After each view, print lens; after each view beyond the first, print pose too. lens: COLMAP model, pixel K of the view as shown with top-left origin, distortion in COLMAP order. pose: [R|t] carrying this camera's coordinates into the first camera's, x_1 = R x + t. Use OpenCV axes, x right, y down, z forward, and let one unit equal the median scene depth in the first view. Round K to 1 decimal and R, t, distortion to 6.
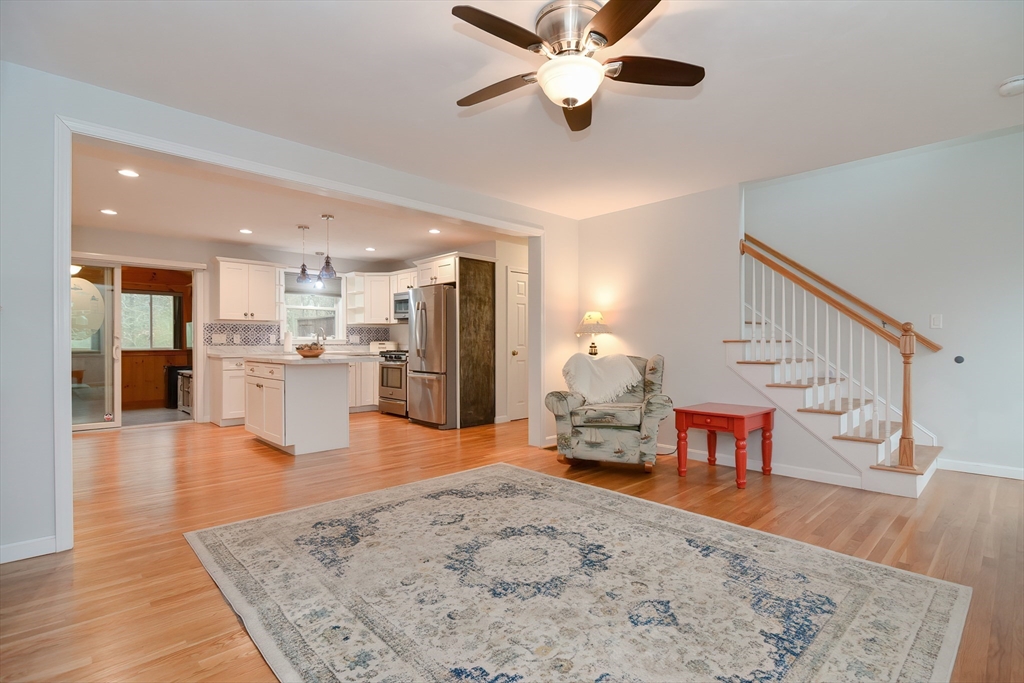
lens RADIAL K [[491.6, 0, 512.4], [0, 491.6, 344.3], [0, 0, 1]] dist [0.007233, -0.009709]
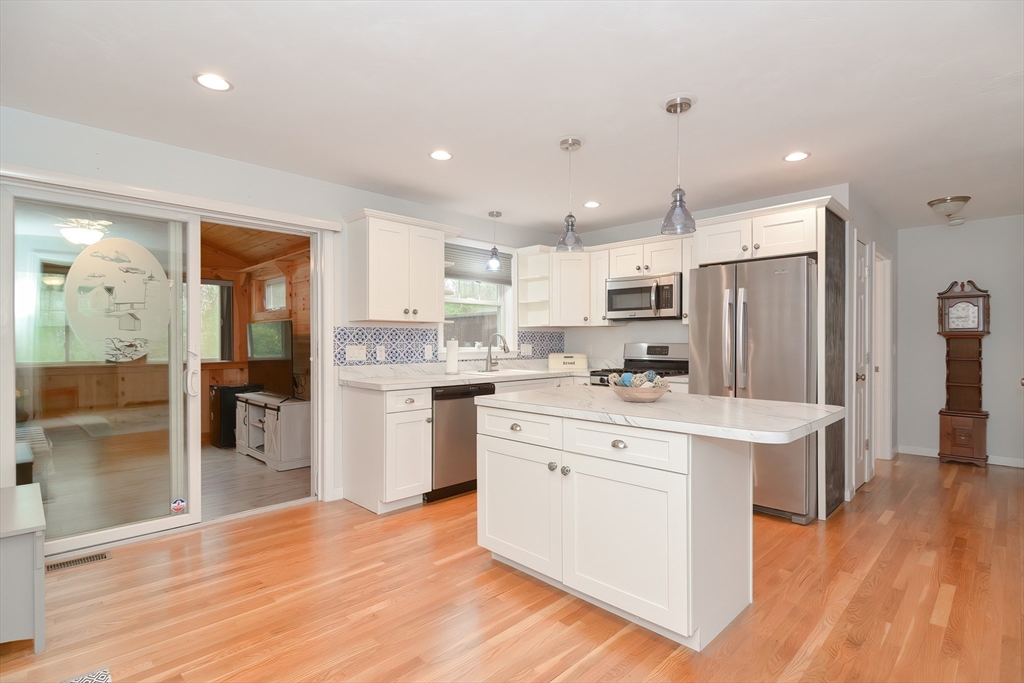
lens RADIAL K [[491.6, 0, 510.5], [0, 491.6, 344.8], [0, 0, 1]] dist [0.007233, -0.009709]
pose [[0.999798, 0.000119, 0.020080, -0.843111], [-0.000167, 0.999997, 0.002425, -0.044974], [-0.020080, -0.002428, 0.999795, 0.826404]]
